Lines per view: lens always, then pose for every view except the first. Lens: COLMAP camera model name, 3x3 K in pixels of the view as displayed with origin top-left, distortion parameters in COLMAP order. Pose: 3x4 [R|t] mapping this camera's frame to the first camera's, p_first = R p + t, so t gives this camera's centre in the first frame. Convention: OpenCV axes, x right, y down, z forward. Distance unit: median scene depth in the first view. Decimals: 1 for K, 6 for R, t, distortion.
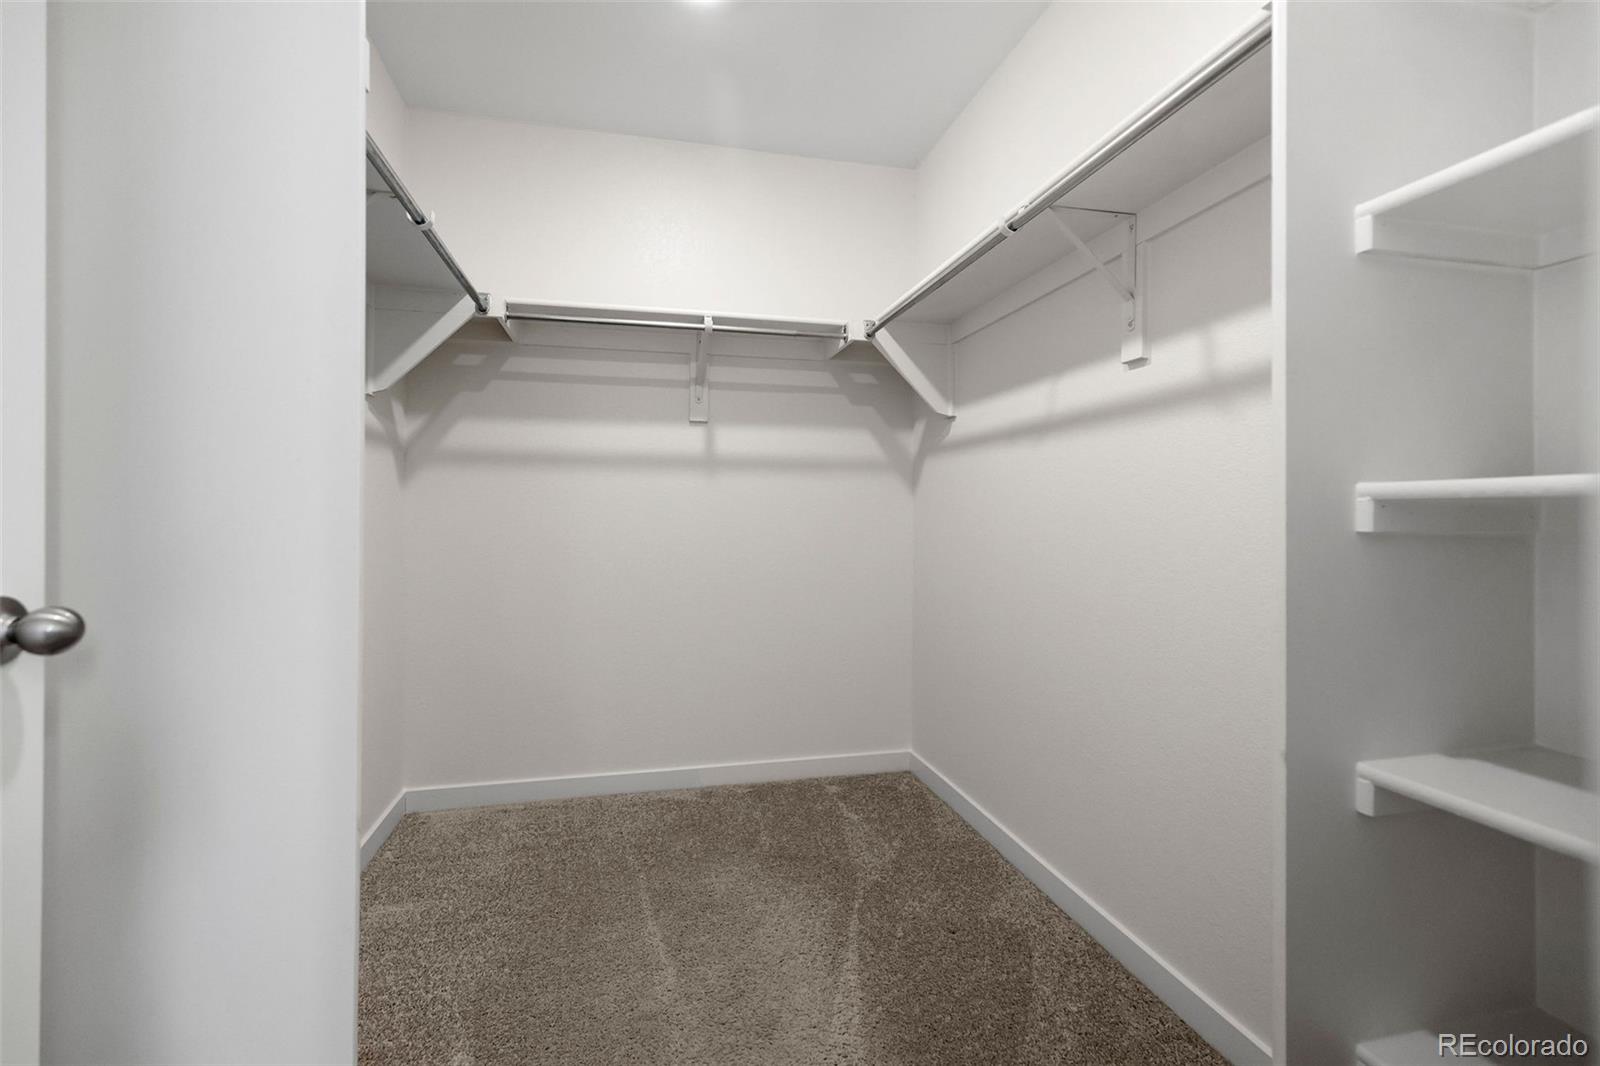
lens RADIAL K [[727.0, 0, 799.4], [0, 727.0, 524.2], [0, 0, 1]] dist [0.010399, 0.000169]
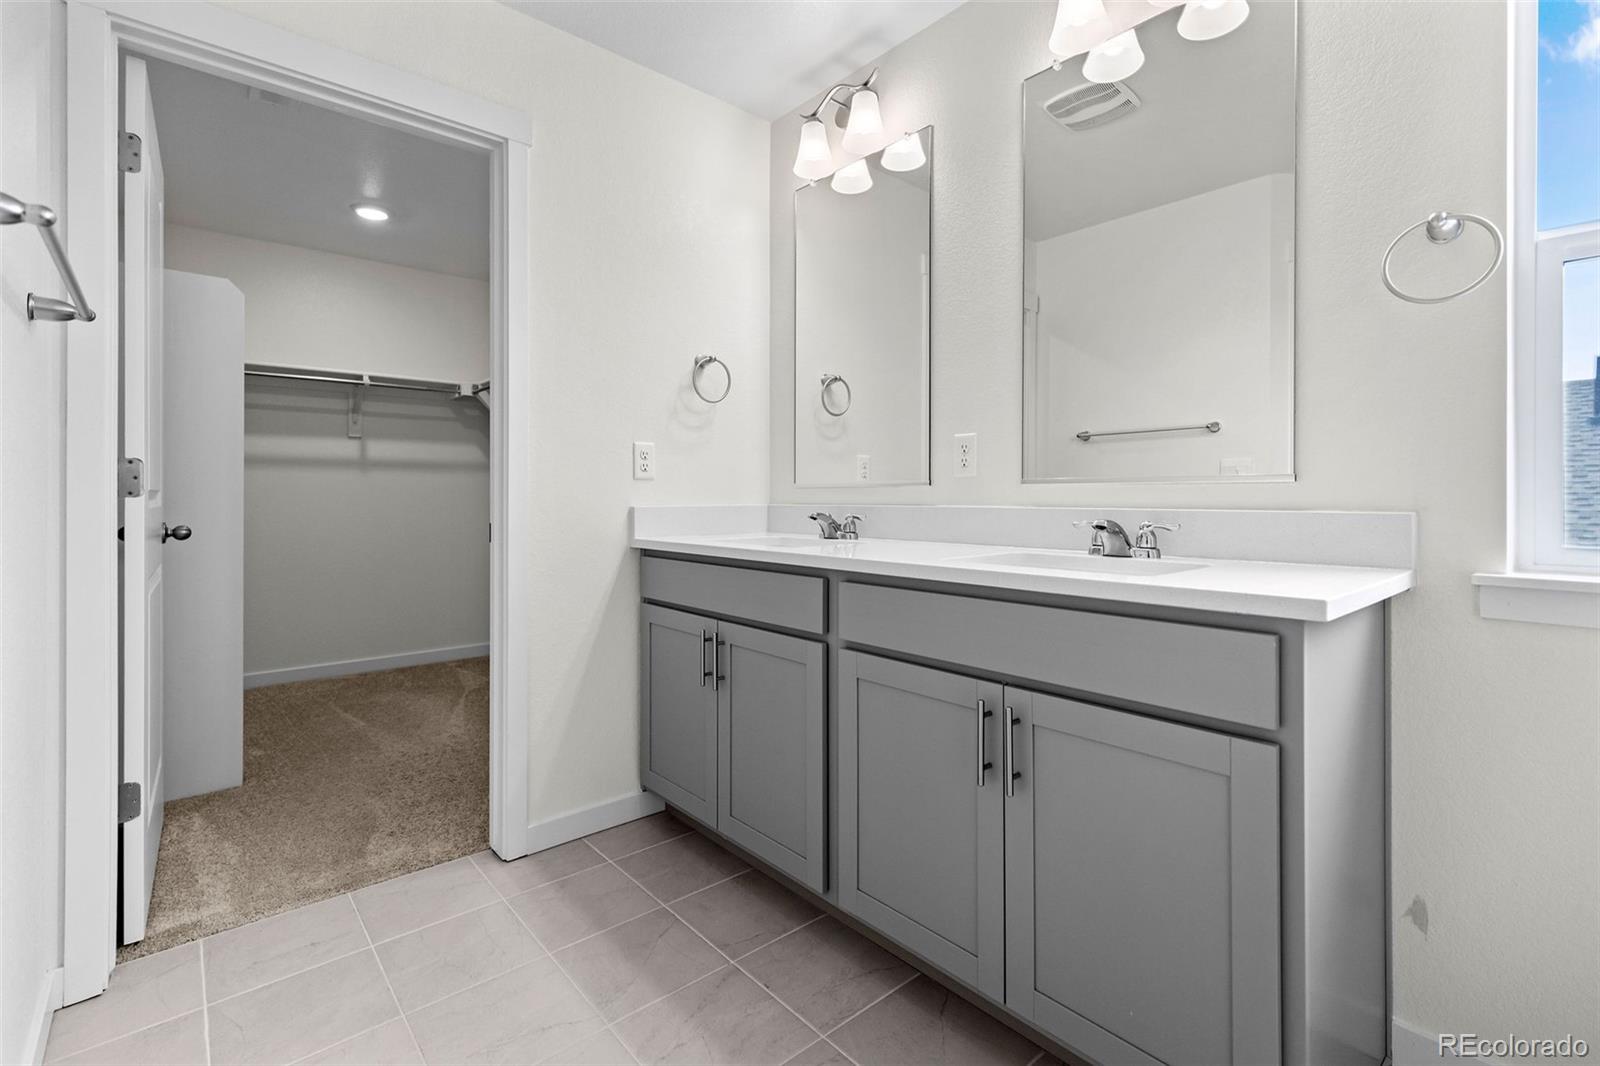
lens RADIAL K [[727.0, 0, 799.4], [0, 727.0, 524.2], [0, 0, 1]] dist [0.010399, 0.000169]
pose [[0.887051, -0.005261, 0.461641, -0.017942], [0.003345, 0.999982, 0.004970, 0.040005], [-0.461659, -0.002864, 0.887053, -0.818221]]
